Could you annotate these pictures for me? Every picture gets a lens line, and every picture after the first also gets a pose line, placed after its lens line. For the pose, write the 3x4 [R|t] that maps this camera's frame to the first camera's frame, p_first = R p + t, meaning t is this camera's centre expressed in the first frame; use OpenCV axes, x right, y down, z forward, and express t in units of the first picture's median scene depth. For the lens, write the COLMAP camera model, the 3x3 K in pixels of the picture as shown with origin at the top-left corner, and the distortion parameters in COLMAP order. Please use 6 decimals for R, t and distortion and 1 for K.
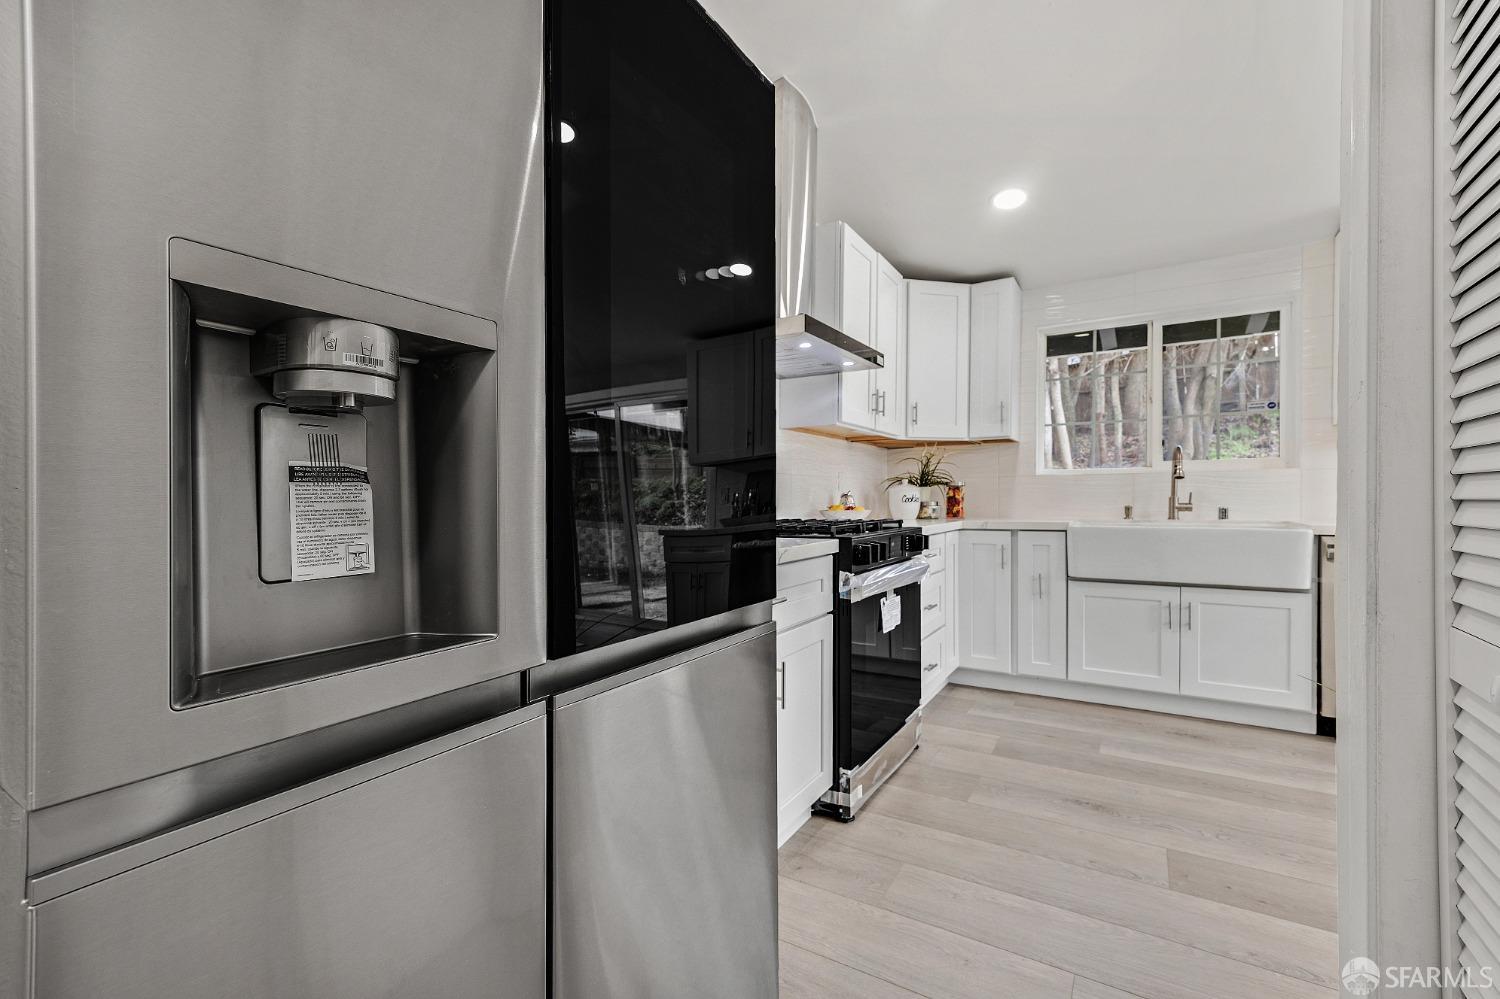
lens RADIAL K [[635.5, 0, 743.5], [0, 635.5, 497.1], [0, 0, 1]] dist [-0.002550, -0.000397]
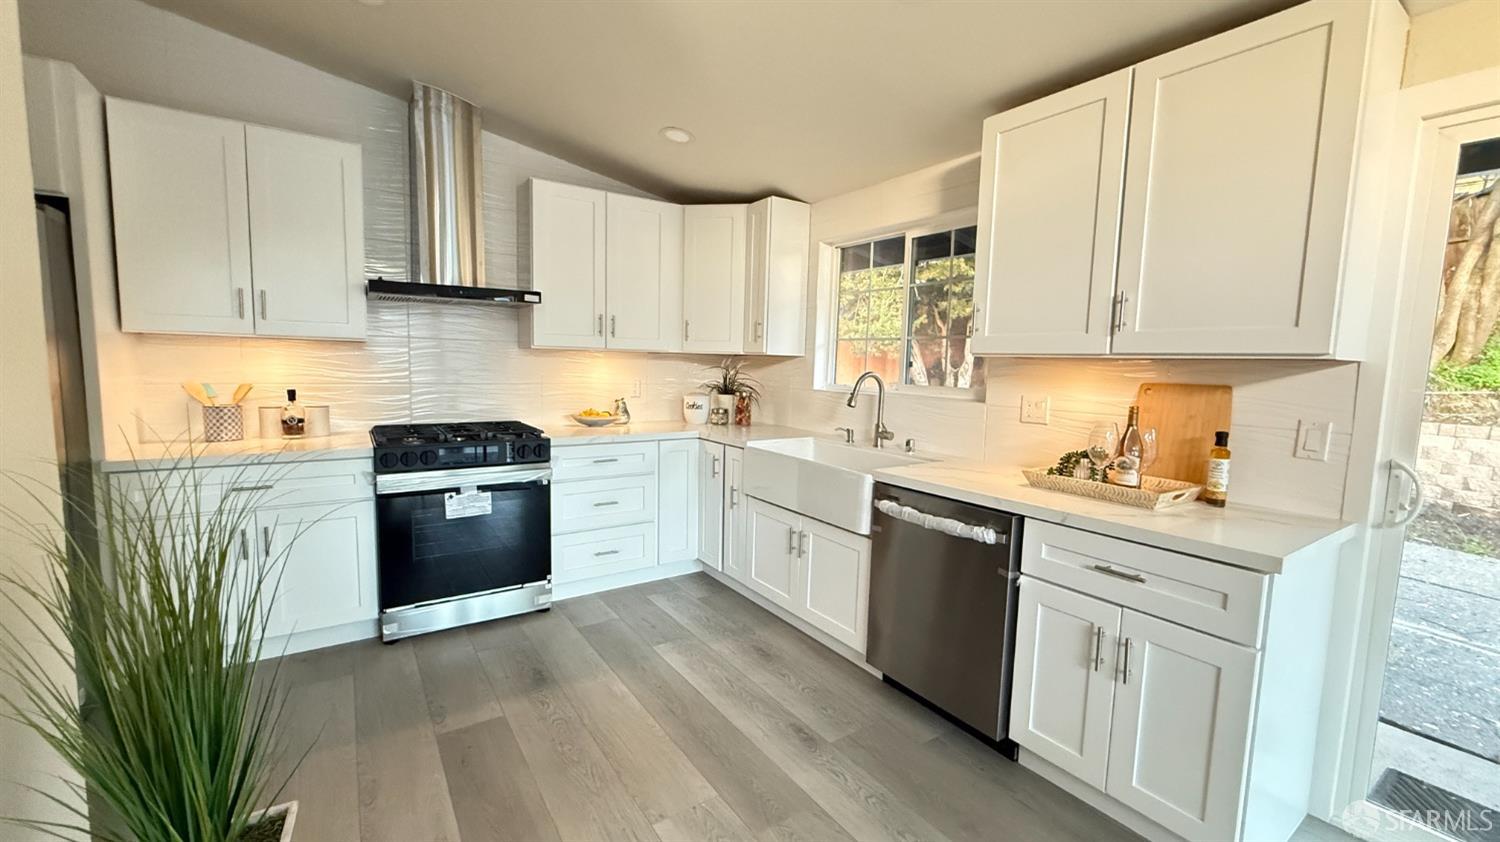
lens RADIAL K [[598.5, 0, 747.6], [0, 598.5, 420.4], [0, 0, 1]] dist [0.002345, 0.000119]
pose [[0.915379, 0.068386, -0.396742, 0.924652], [-0.031031, 0.994521, 0.099826, -0.096466], [0.401395, -0.079067, 0.912486, 0.094256]]
